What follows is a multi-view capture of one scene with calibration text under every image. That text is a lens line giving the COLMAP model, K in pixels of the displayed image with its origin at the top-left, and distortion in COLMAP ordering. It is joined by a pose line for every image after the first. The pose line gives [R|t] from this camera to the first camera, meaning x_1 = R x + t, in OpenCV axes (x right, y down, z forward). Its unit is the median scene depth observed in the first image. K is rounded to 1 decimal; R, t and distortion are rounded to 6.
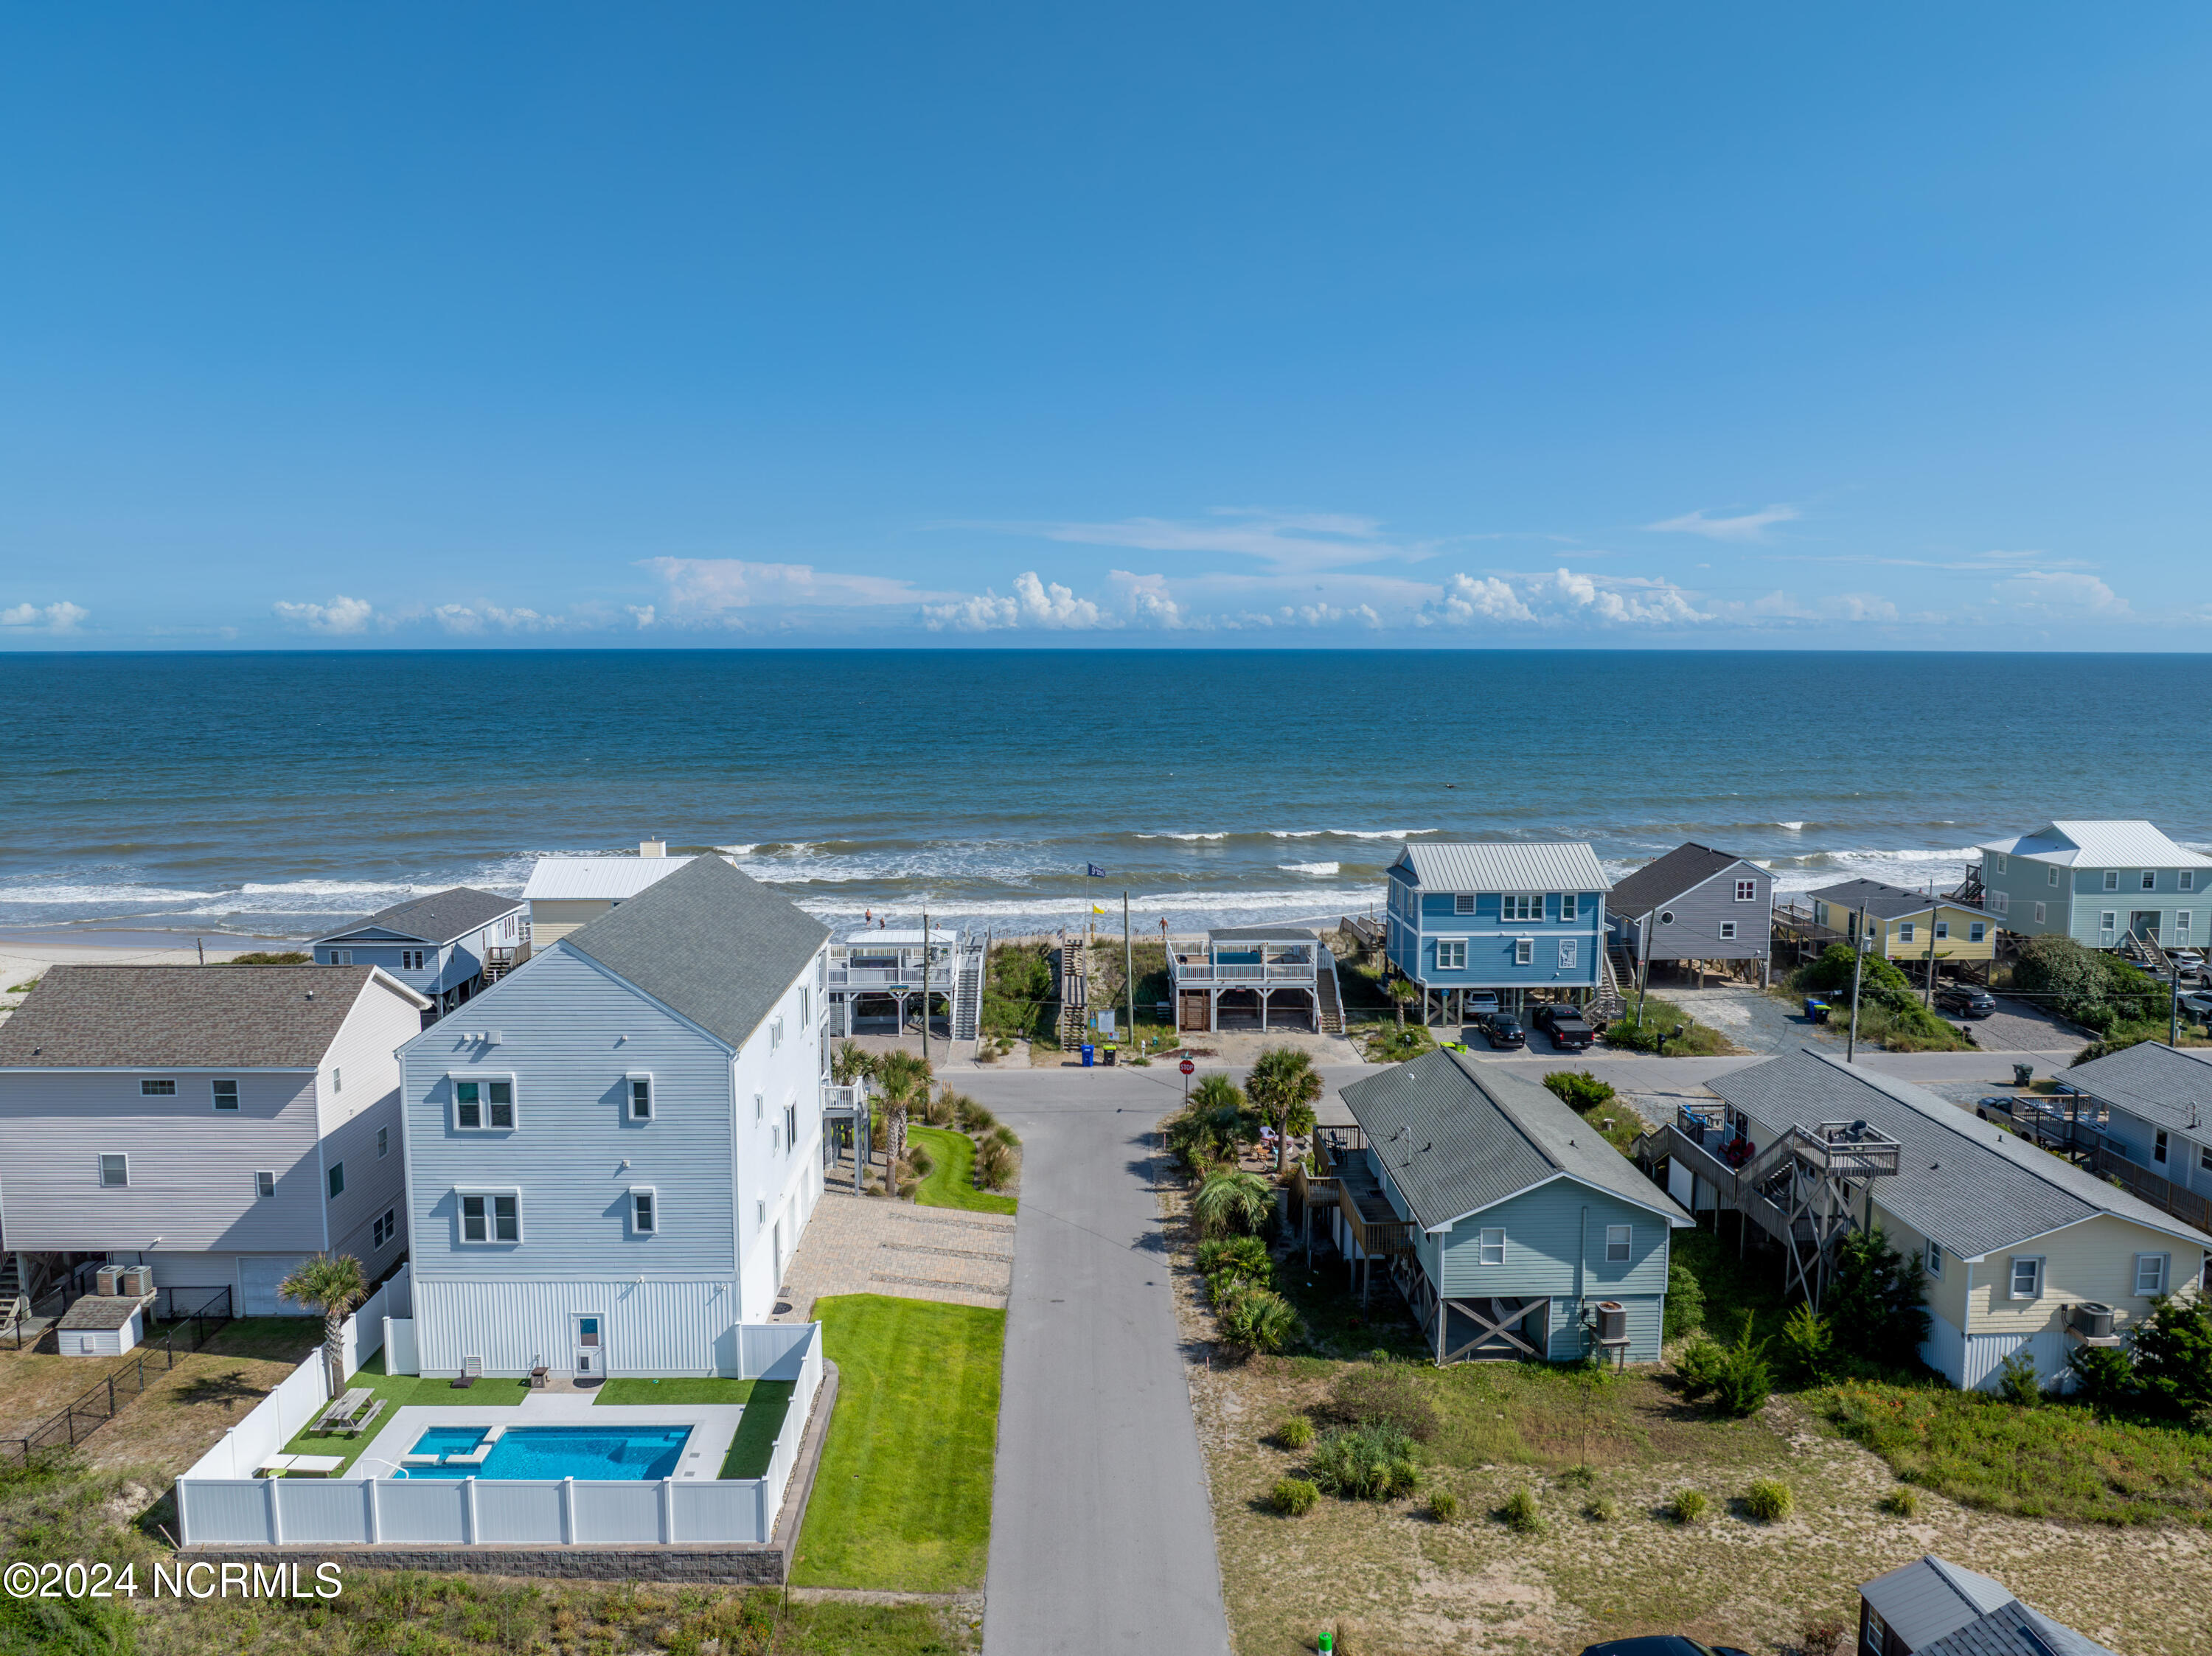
lens RADIAL K [[1583.6, 0, 1108.2], [0, 1583.6, 828.6], [0, 0, 1]] dist [-0.043001, 0.015007]
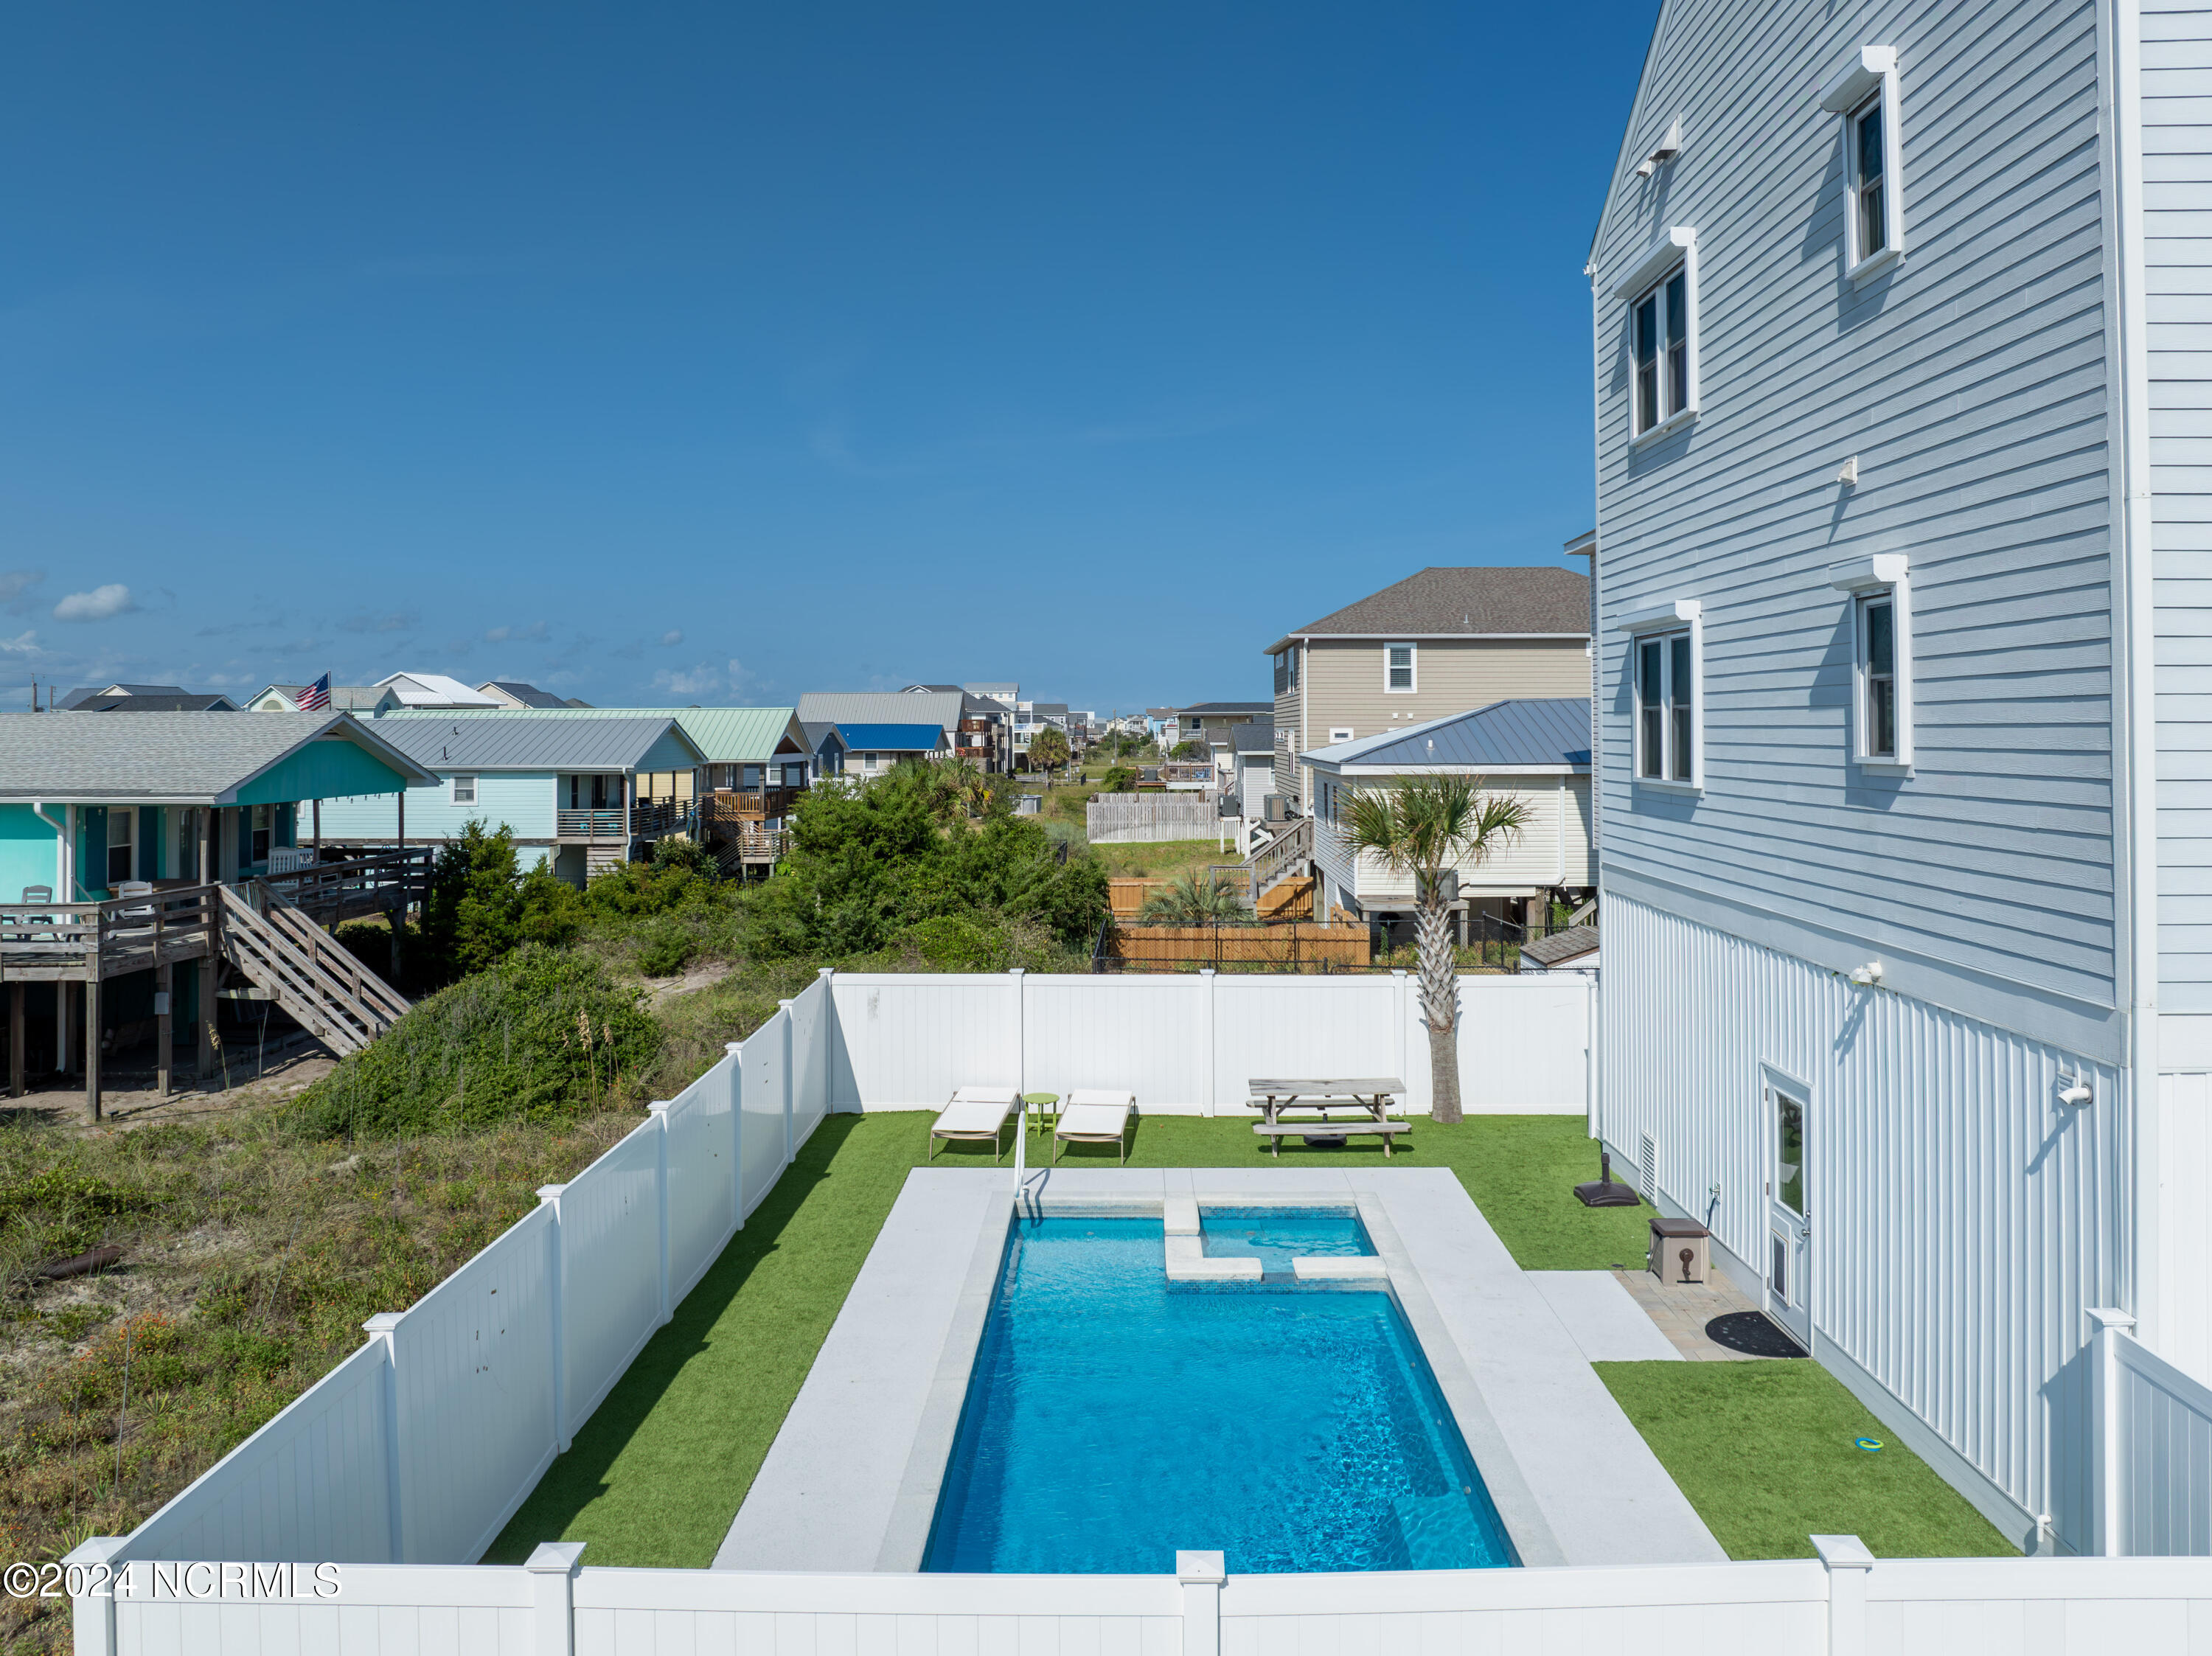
lens RADIAL K [[1604.6, 0, 1108.4], [0, 1604.6, 699.8], [0, 0, 1]] dist [-0.031807, -0.001708]
pose [[-0.049803, -0.020782, -0.998543, -0.052655], [-0.111710, 0.993626, -0.015108, 0.255372], [0.992492, 0.110794, -0.051807, 0.871519]]
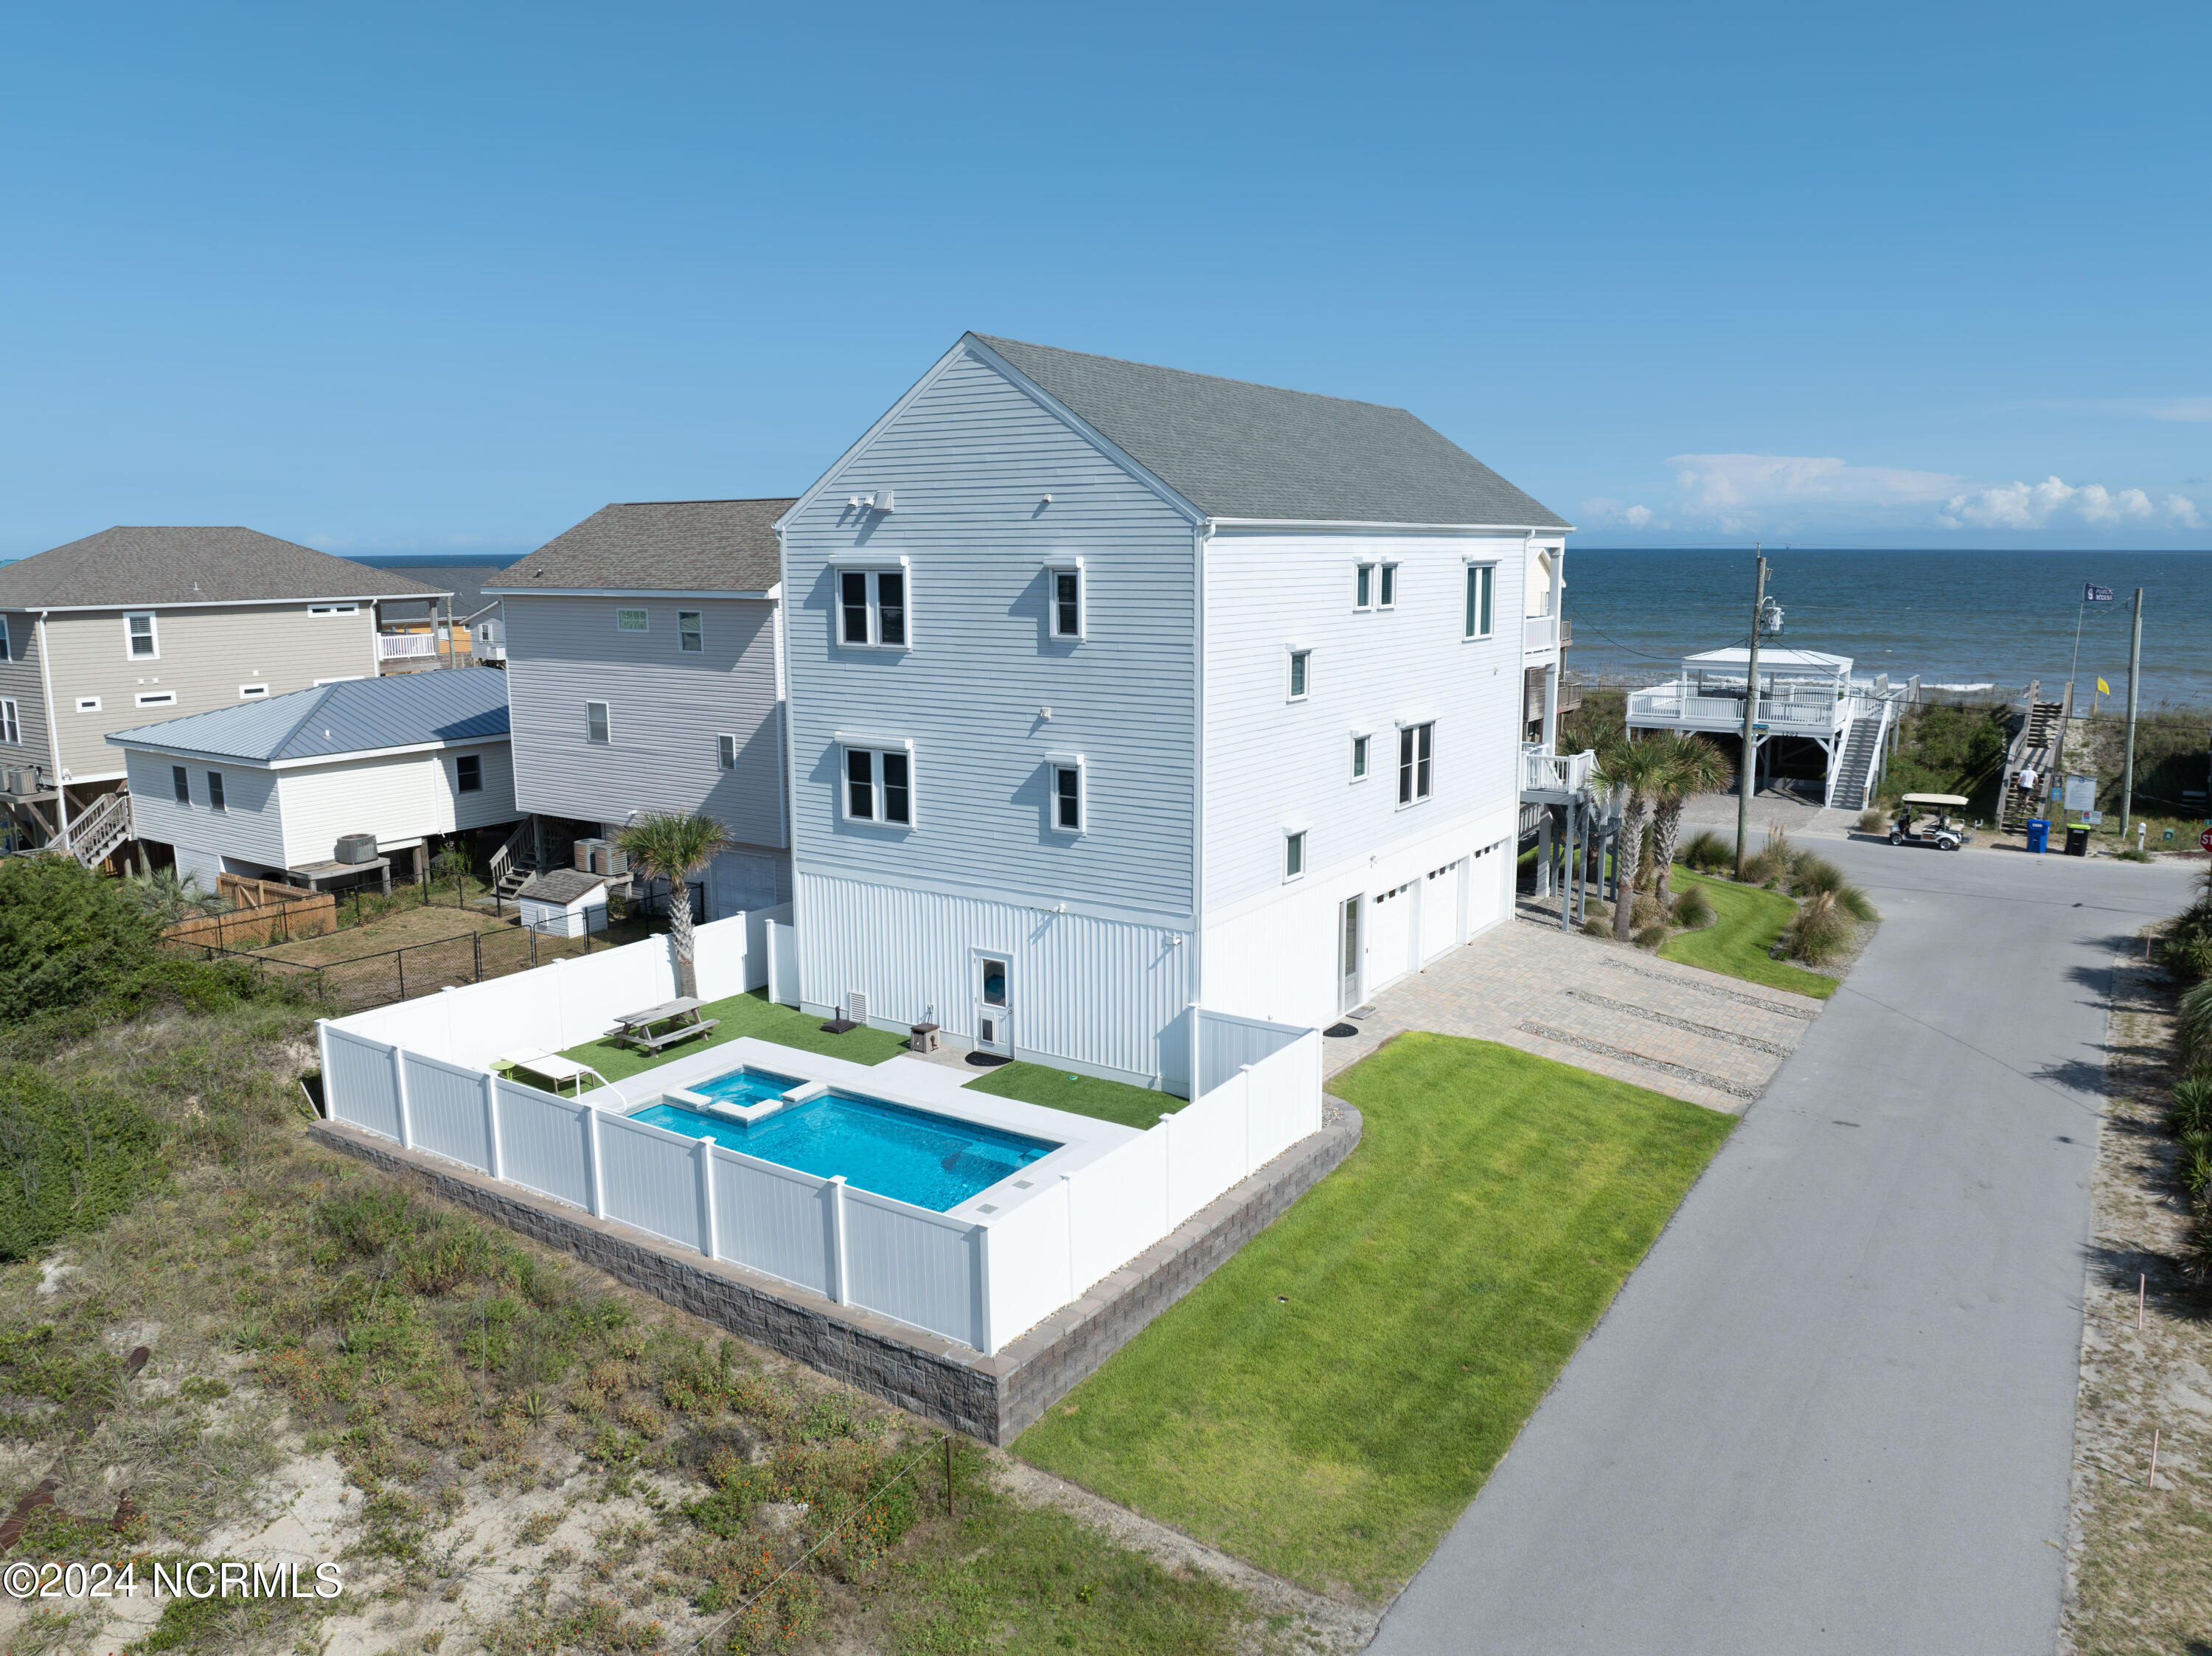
lens RADIAL K [[1556.5, 0, 1119.9], [0, 1556.5, 821.3], [0, 0, 1]] dist [-0.031738, -0.004743]
pose [[0.818817, 0.094678, -0.566194, 0.060139], [-0.061307, 0.995087, 0.077736, 0.198866], [0.570772, -0.028940, 0.820598, 0.503097]]
